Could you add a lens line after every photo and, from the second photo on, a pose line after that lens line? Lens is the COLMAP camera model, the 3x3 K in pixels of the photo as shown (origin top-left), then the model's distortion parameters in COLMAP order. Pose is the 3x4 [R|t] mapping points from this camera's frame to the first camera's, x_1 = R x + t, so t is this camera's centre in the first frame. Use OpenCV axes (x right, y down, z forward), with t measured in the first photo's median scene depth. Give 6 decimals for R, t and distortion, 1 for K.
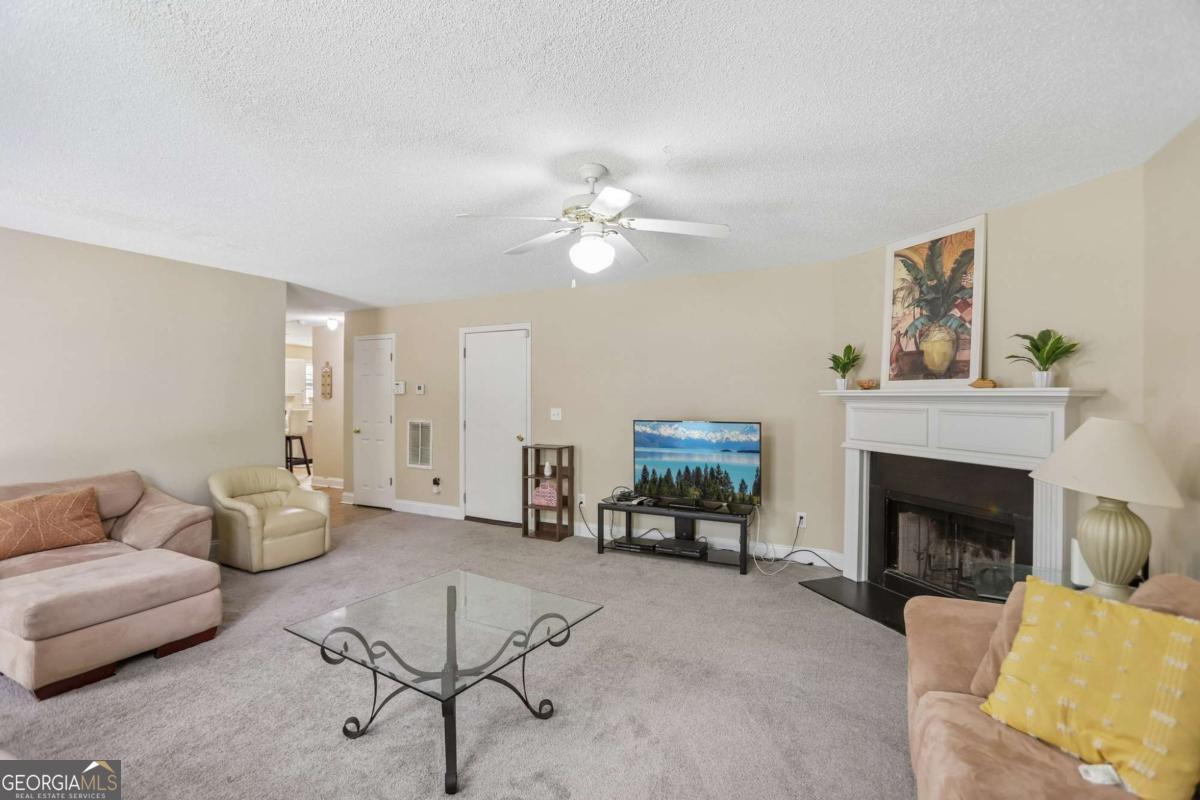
lens RADIAL K [[546.3, 0, 600.2], [0, 546.3, 401.1], [0, 0, 1]] dist [-0.046744, 0.017678]
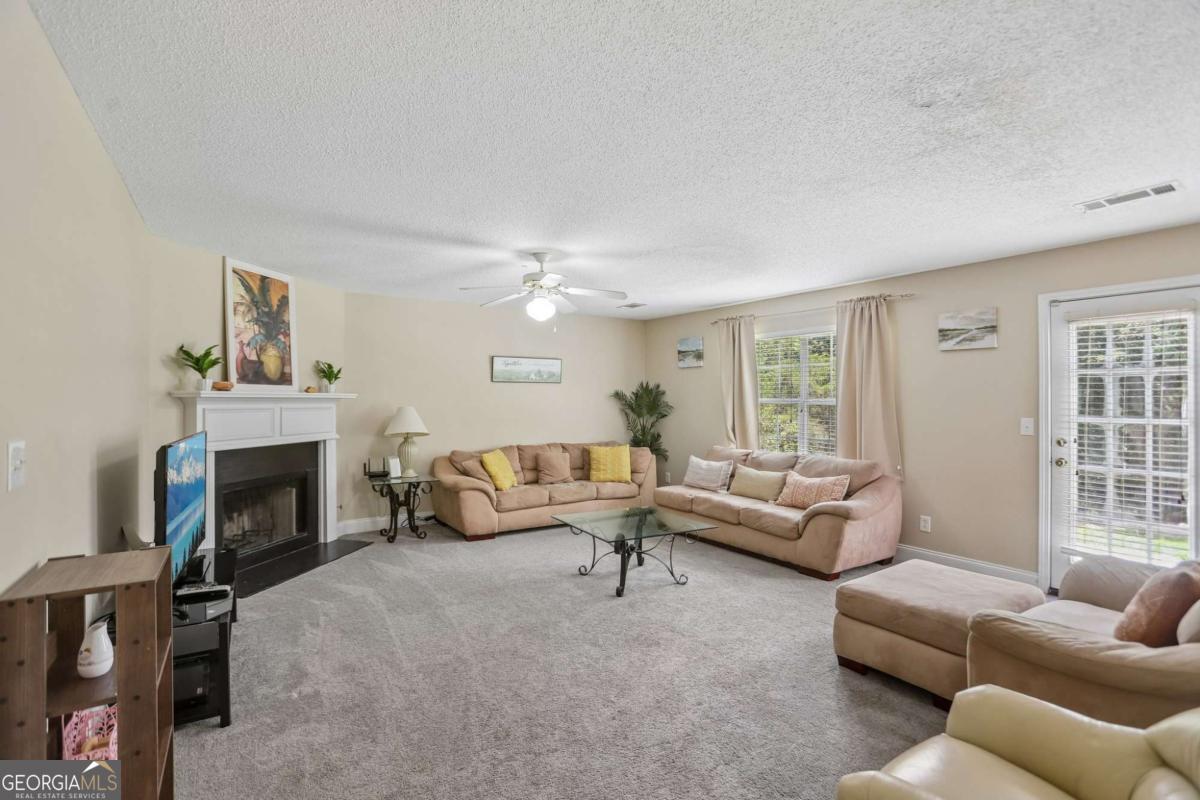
lens RADIAL K [[546.3, 0, 600.1], [0, 546.3, 398.3], [0, 0, 1]] dist [-0.046744, 0.017678]
pose [[-0.872168, -0.005249, 0.489179, -0.690750], [-0.001806, 0.999970, 0.007510, -0.018429], [-0.489204, 0.005667, -0.872151, 1.687419]]
